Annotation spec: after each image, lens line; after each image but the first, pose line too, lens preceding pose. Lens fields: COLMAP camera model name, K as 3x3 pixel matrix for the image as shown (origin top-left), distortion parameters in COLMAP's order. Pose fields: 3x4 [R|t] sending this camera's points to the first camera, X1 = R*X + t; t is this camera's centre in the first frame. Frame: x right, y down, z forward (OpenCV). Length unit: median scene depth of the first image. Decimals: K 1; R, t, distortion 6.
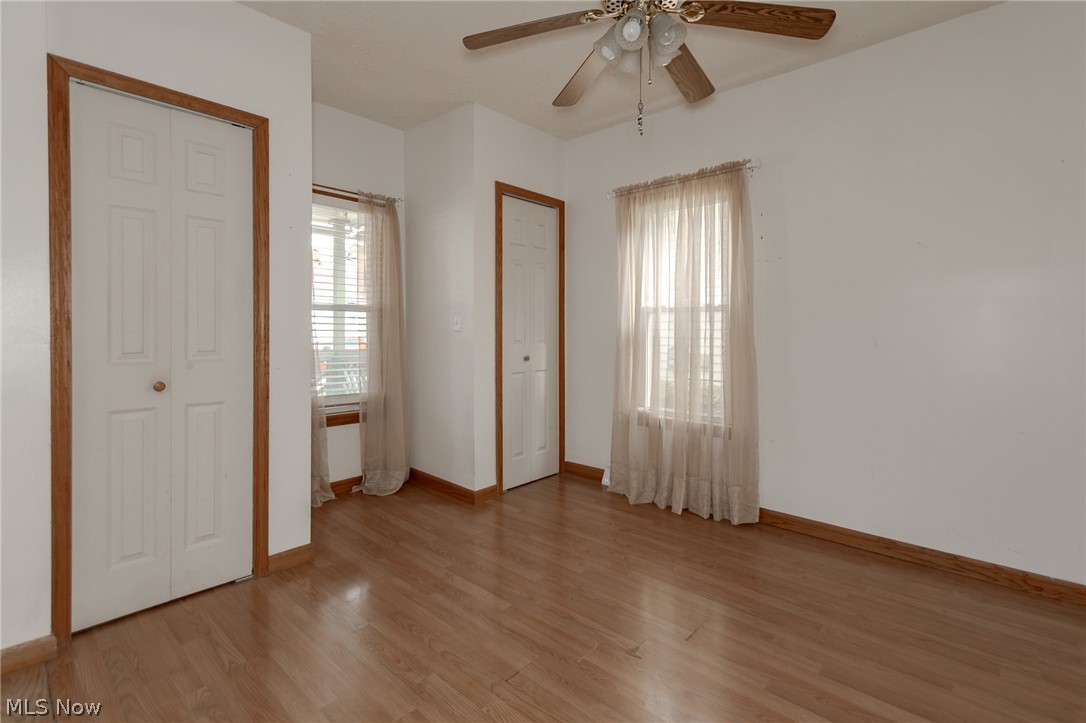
lens RADIAL K [[508.7, 0, 546.5], [0, 508.7, 332.6], [0, 0, 1]] dist [-0.002628, -0.000449]
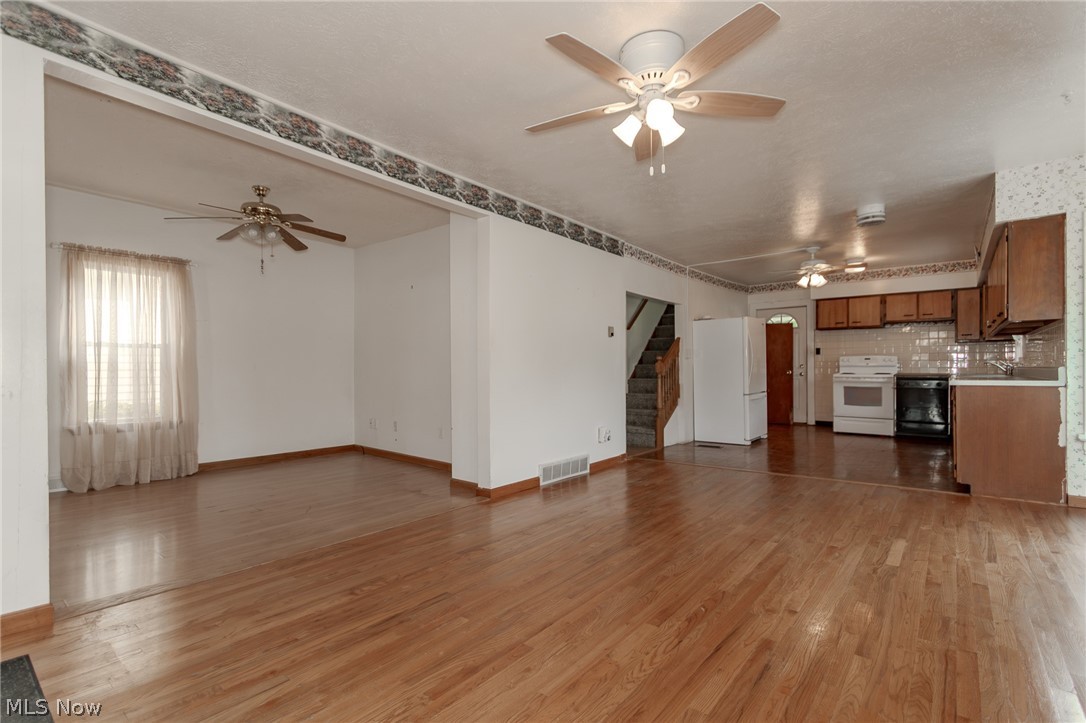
lens RADIAL K [[508.0, 0, 544.1], [0, 508.0, 367.8], [0, 0, 1]] dist [0.000881, -0.000258]
pose [[-0.055864, 0.004138, 0.998430, -1.219323], [0.007546, 0.999965, -0.003722, 0.030000], [-0.998410, 0.007326, -0.055894, -0.070147]]
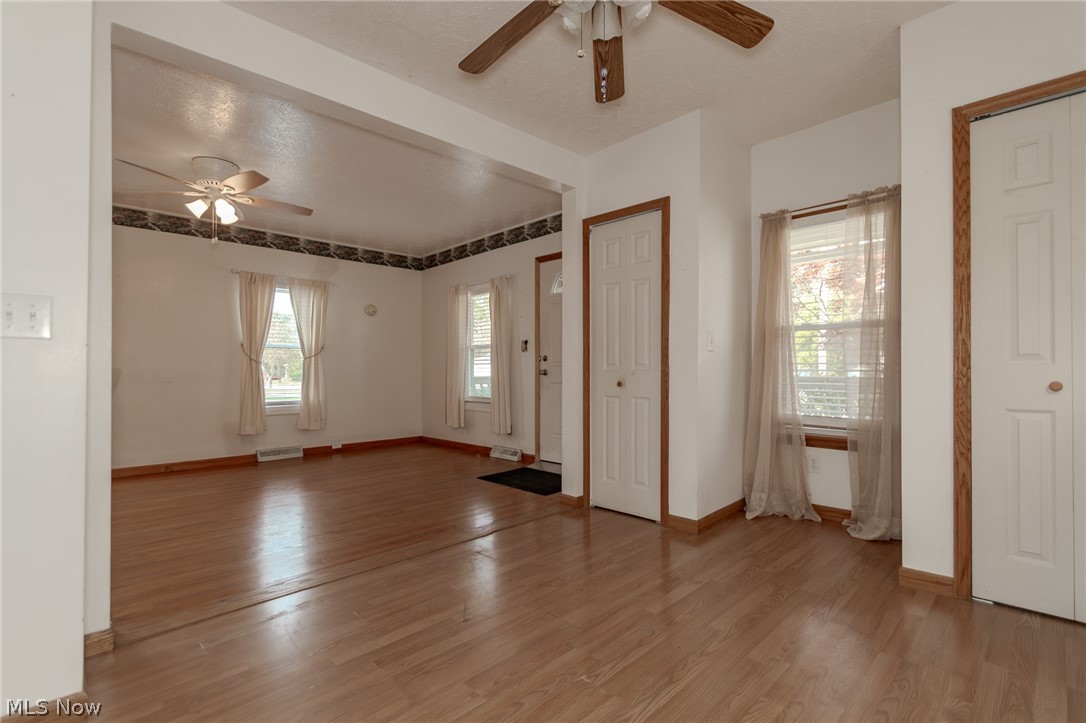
lens RADIAL K [[507.5, 0, 538.3], [0, 507.5, 365.4], [0, 0, 1]] dist [0.043377, 0.000044]
pose [[-0.080037, -0.005675, -0.996776, 0.600557], [-0.002227, 0.999982, -0.005514, 0.031330], [0.996789, 0.001778, -0.080049, 0.526940]]
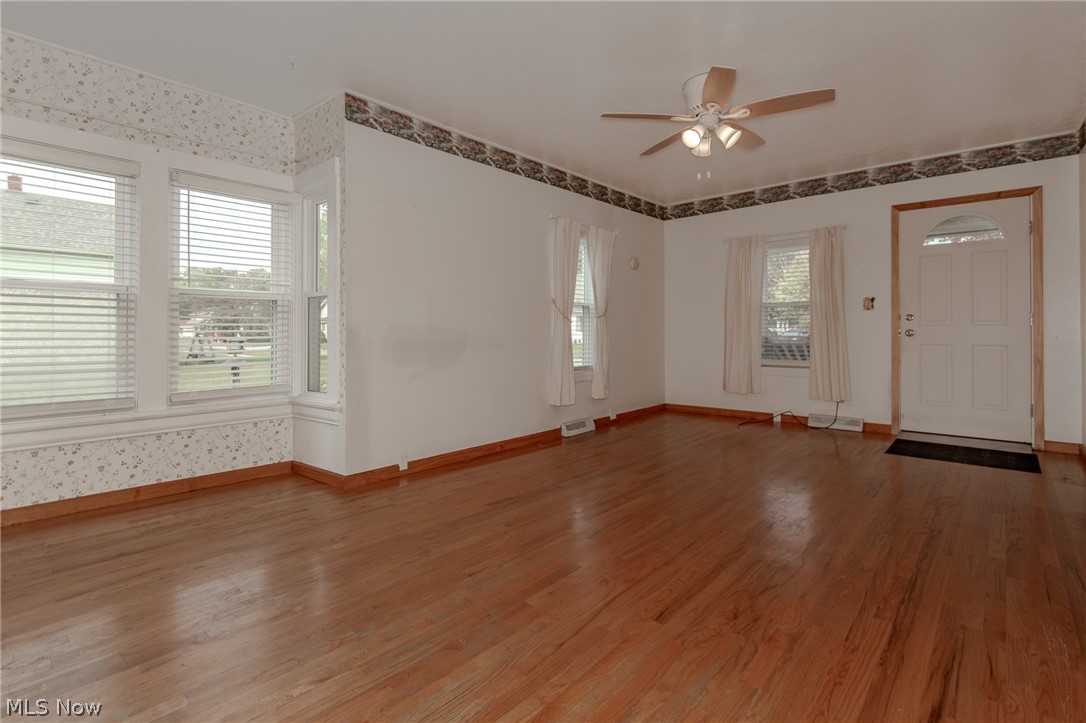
lens RADIAL K [[508.7, 0, 546.5], [0, 508.7, 332.6], [0, 0, 1]] dist [-0.002628, -0.000449]
pose [[0.015460, 0.006222, -0.999861, 0.434712], [-0.000323, 0.999981, 0.006218, 0.034494], [0.999880, 0.000227, 0.015461, -0.604419]]
